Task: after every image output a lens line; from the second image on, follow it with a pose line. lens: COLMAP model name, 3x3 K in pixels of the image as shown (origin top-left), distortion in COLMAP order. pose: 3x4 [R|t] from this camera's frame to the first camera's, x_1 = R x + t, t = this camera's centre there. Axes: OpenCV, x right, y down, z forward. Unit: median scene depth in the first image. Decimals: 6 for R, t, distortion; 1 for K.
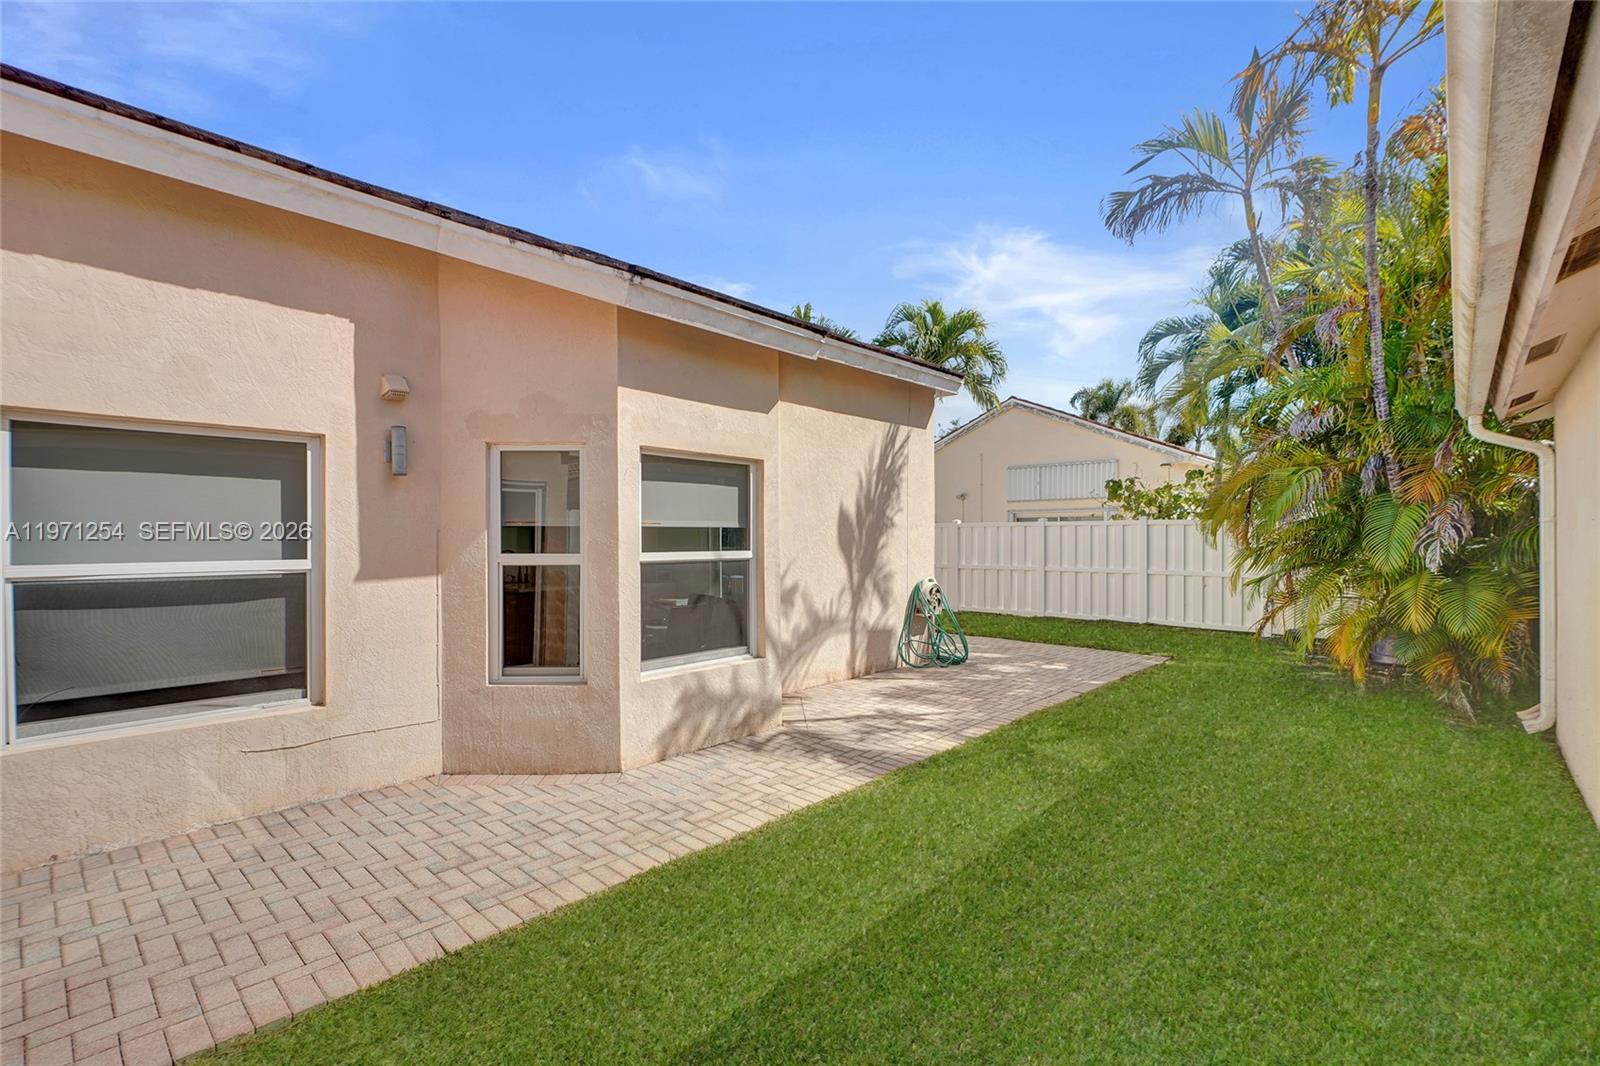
lens RADIAL K [[720.8, 0, 799.6], [0, 720.8, 539.6], [0, 0, 1]] dist [0.001841, 0.003691]
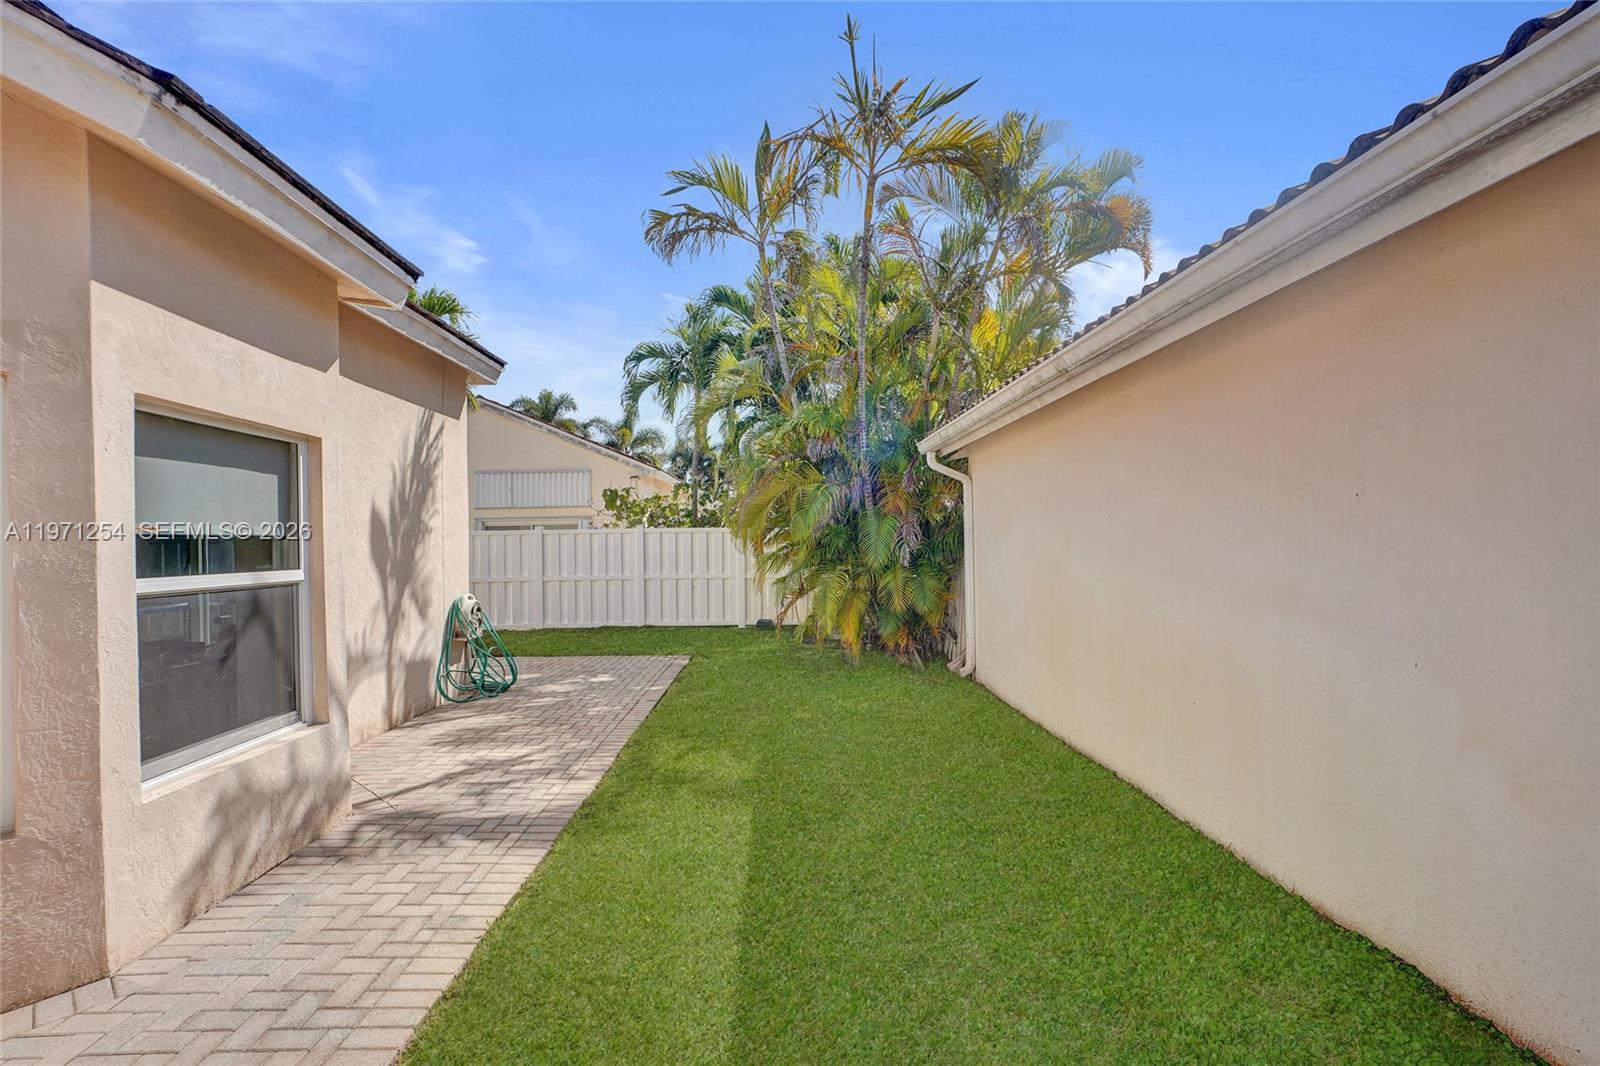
lens RADIAL K [[720.8, 0, 776.6], [0, 720.8, 541.1], [0, 0, 1]] dist [0.001841, 0.003691]
pose [[0.730389, -0.009772, 0.682961, -0.204025], [0.017291, 0.999842, -0.004186, -0.000446], [-0.682812, 0.014867, 0.730442, 0.192439]]
